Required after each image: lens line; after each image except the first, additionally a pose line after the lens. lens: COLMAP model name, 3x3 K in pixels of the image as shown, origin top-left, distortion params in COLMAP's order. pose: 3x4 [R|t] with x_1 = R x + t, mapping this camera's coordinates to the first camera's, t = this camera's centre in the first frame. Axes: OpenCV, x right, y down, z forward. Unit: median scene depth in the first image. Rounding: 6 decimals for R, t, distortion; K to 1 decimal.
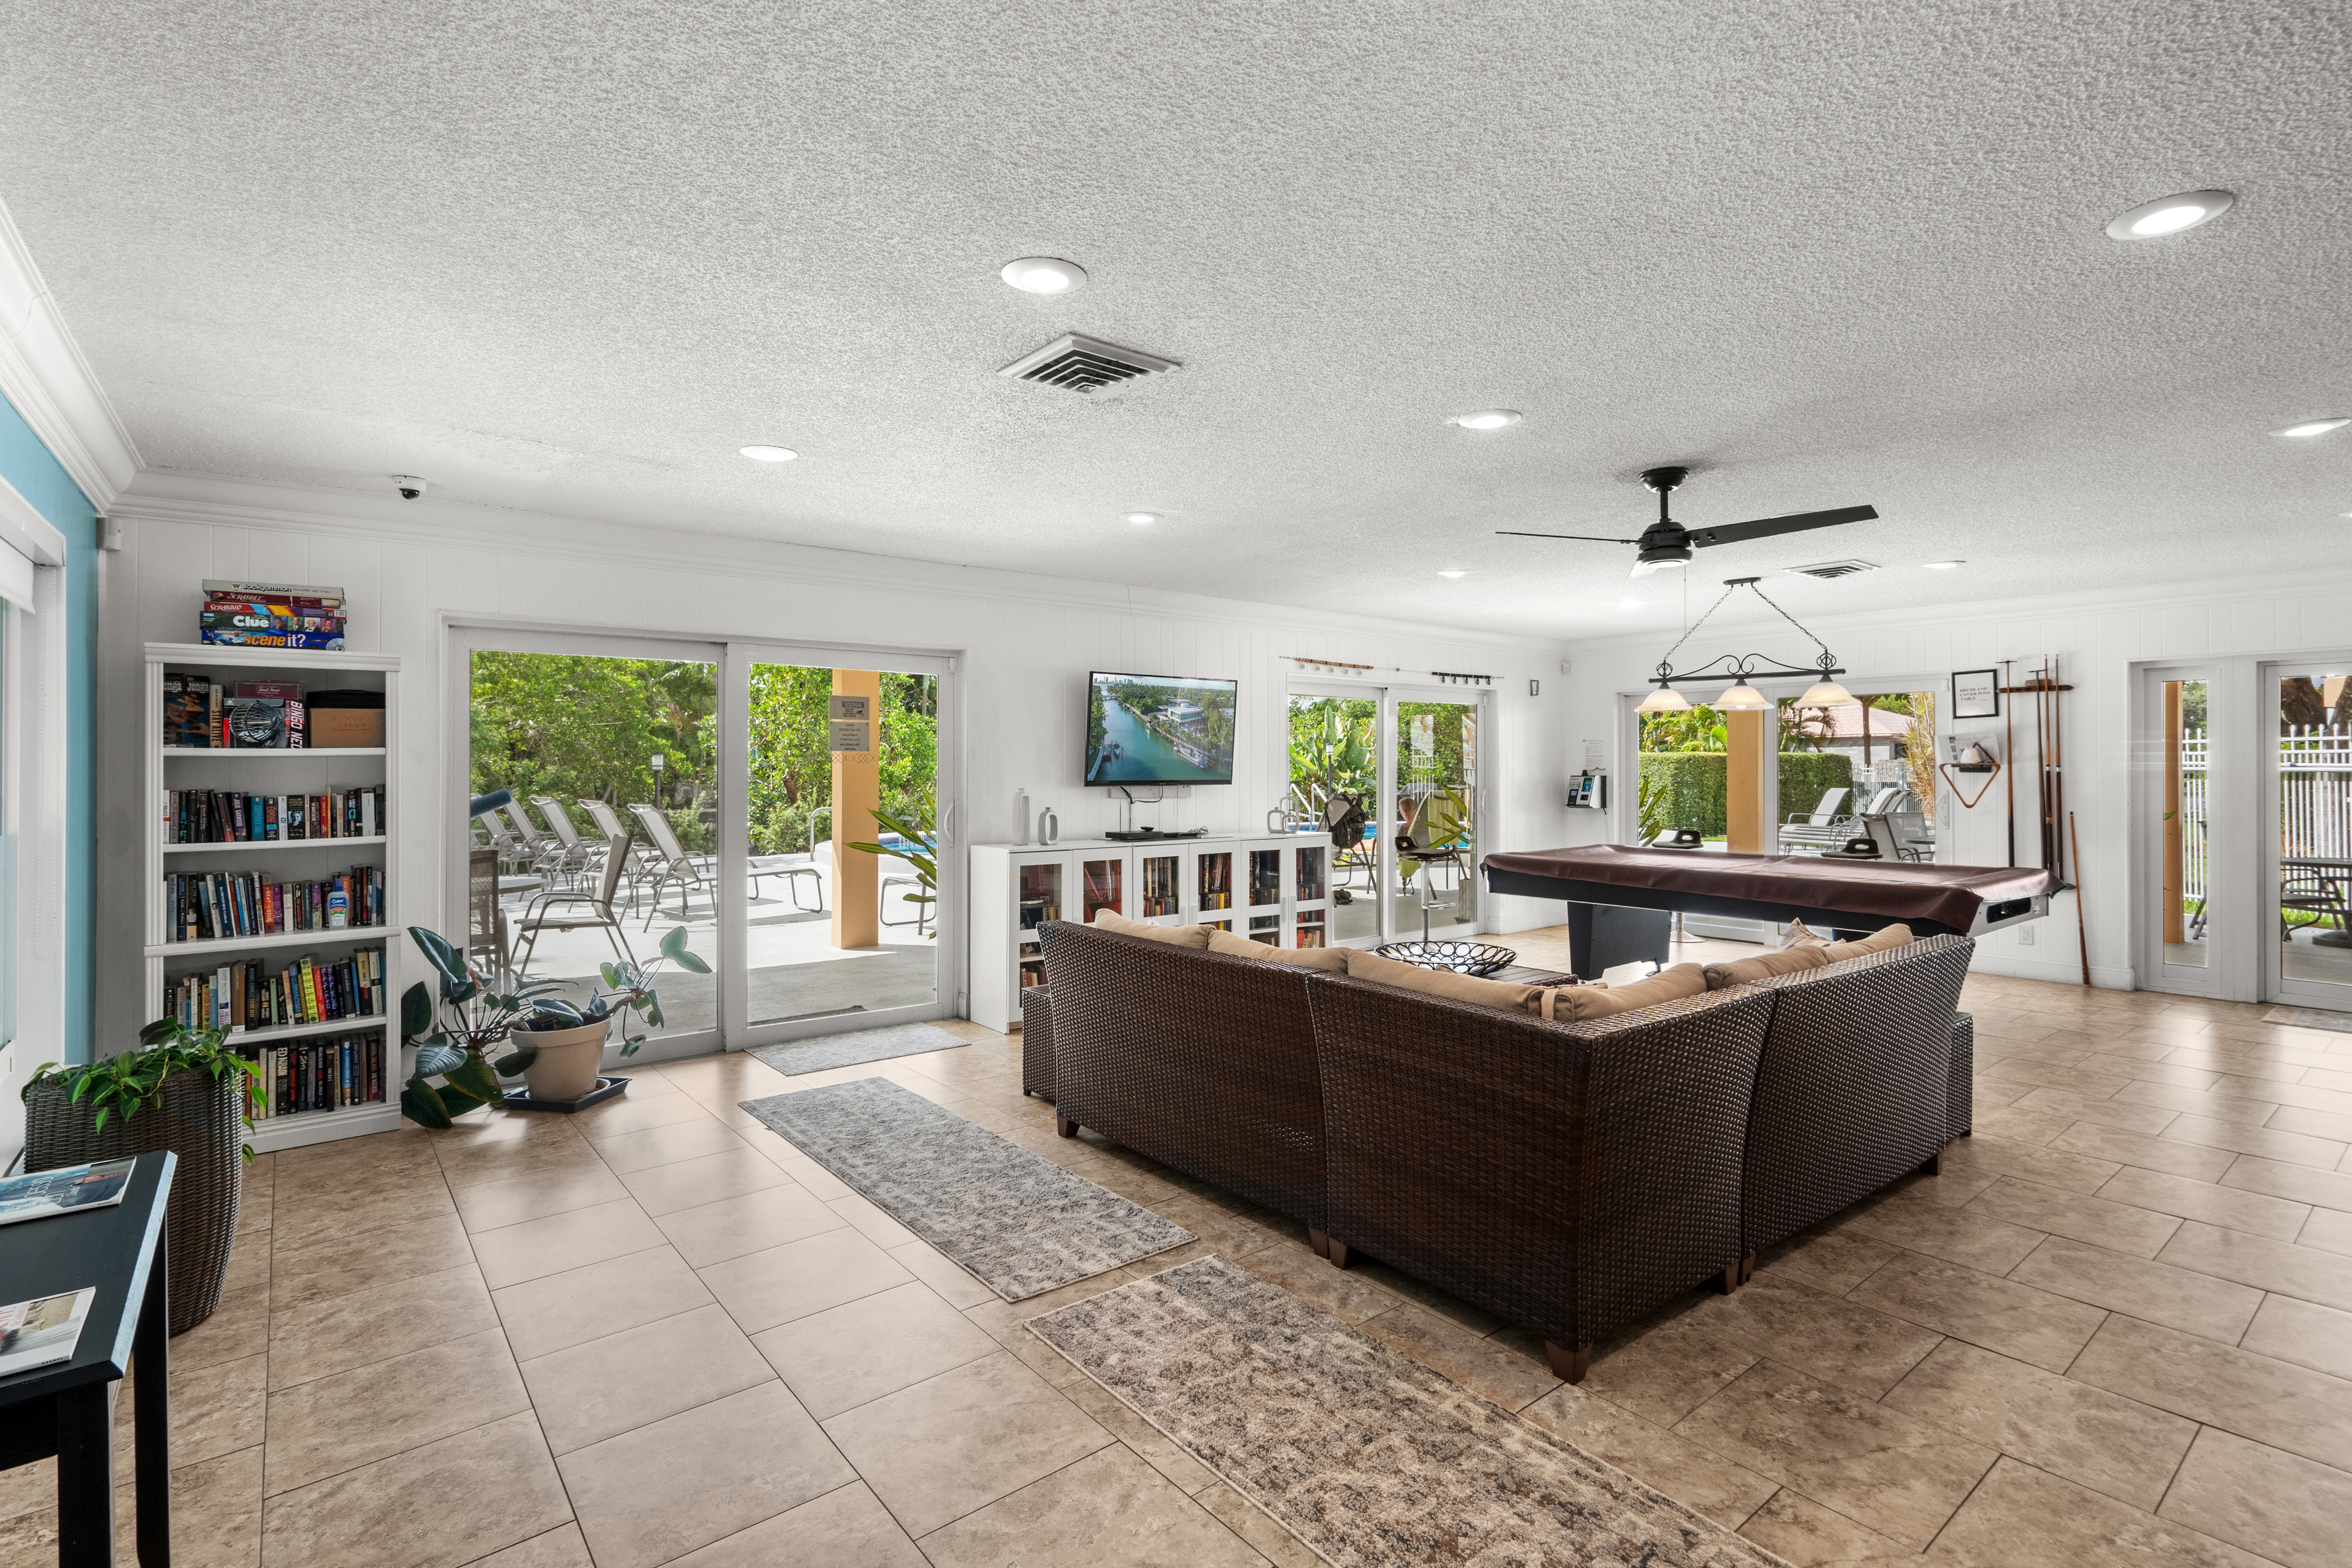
lens RADIAL K [[1087.0, 0, 1178.8], [0, 1087.0, 769.1], [0, 0, 1]] dist [0.000434, -0.001063]
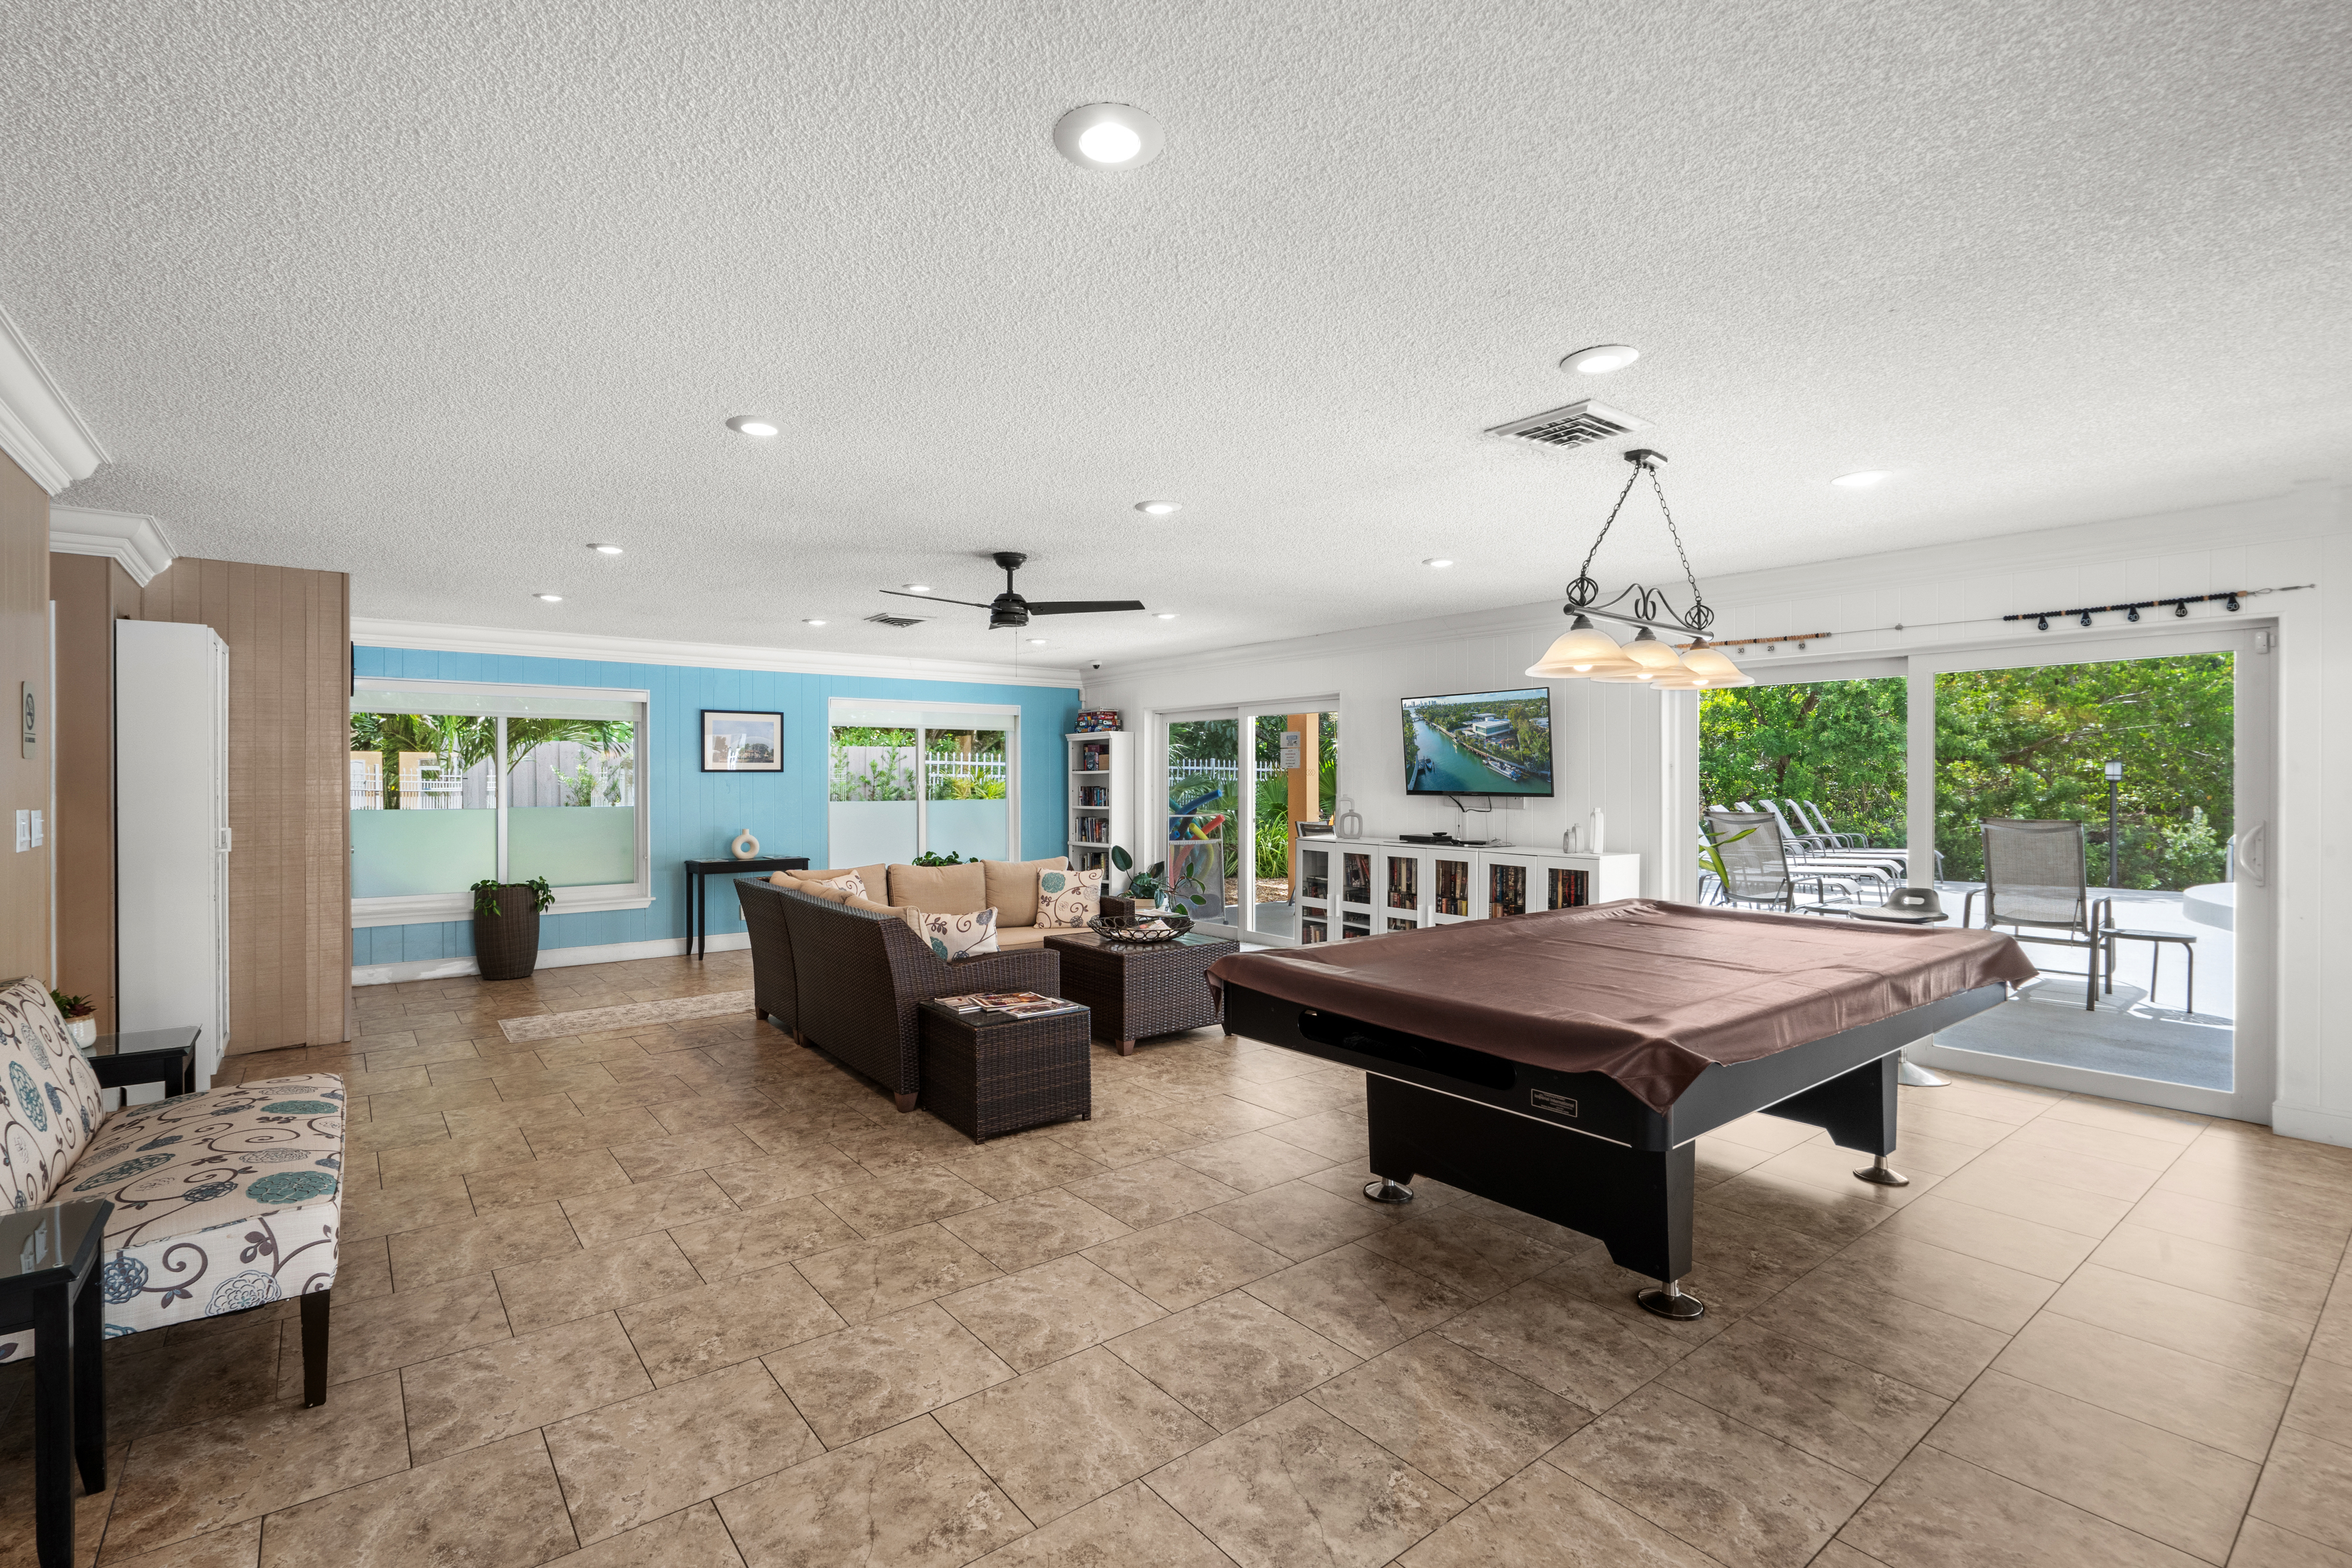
lens RADIAL K [[1087.0, 0, 1176.7], [0, 1087.0, 785.9], [0, 0, 1]] dist [0.000434, -0.001063]
pose [[-0.007073, 0.009904, -0.999926, 1.091381], [-0.000919, 0.999950, 0.009911, -0.005821], [0.999975, 0.000990, -0.007064, 0.748220]]
